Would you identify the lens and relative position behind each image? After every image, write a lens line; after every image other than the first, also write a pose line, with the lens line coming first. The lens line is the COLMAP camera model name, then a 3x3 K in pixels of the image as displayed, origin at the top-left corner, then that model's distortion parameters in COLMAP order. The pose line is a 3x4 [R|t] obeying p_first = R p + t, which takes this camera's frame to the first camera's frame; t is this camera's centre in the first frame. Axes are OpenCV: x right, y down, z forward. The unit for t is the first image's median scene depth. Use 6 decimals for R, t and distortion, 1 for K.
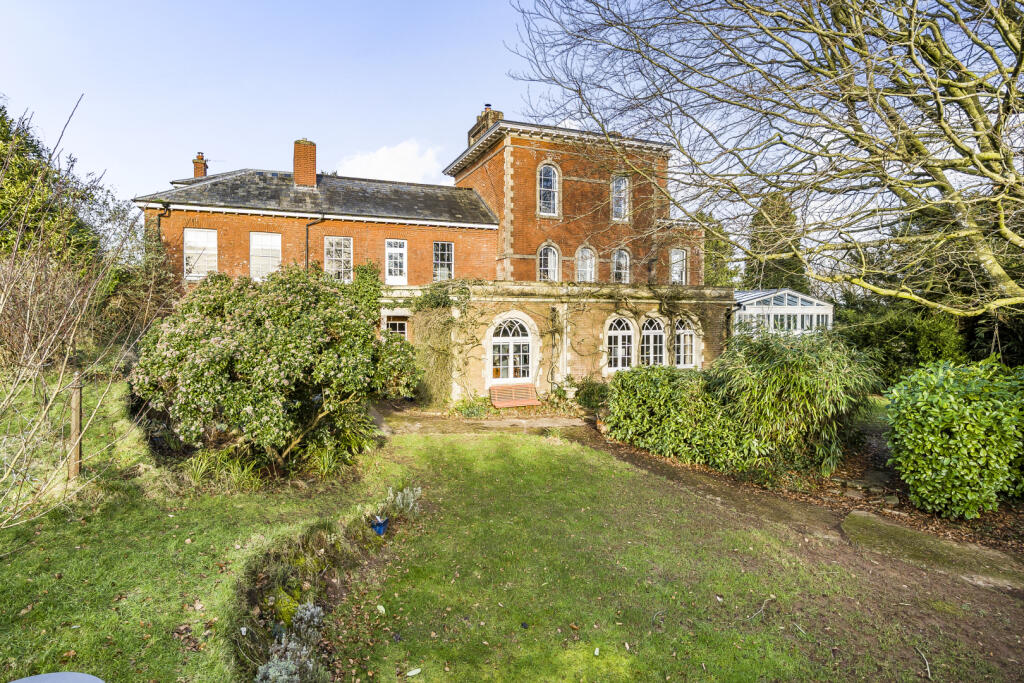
lens RADIAL K [[538.2, 0, 512.0], [0, 538.2, 341.5], [0, 0, 1]] dist [-0.005176, -0.000707]
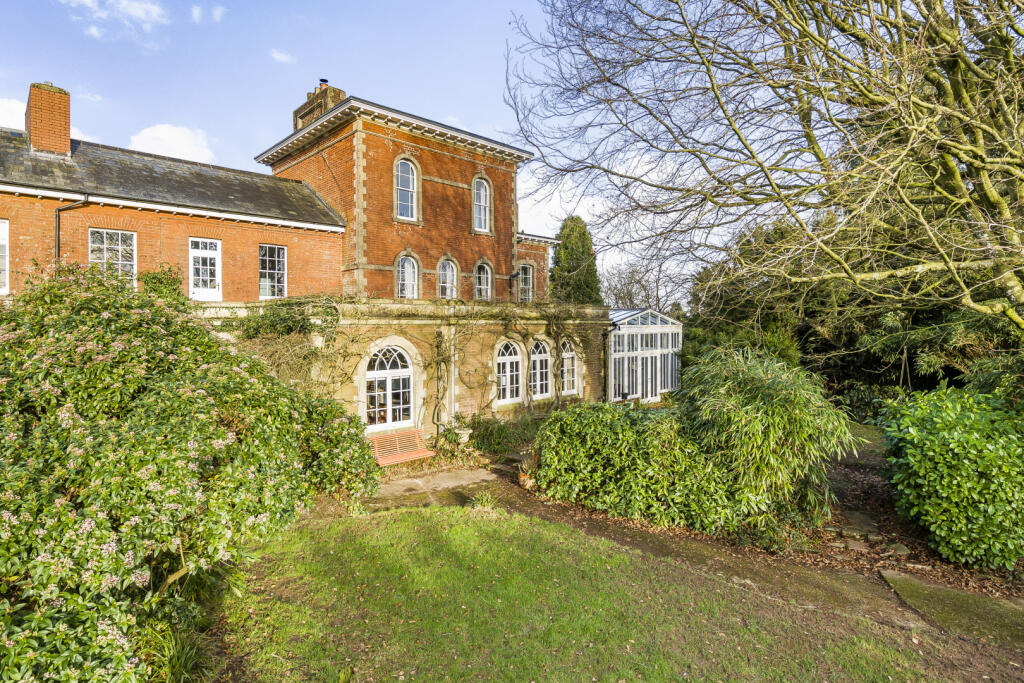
lens RADIAL K [[538.2, 0, 512.0], [0, 538.2, 341.5], [0, 0, 1]] dist [-0.005176, -0.000707]
pose [[0.930077, -0.018423, 0.366903, -0.108317], [0.027902, 0.999399, -0.020548, -0.025662], [-0.366304, 0.029348, 0.930032, 0.190908]]
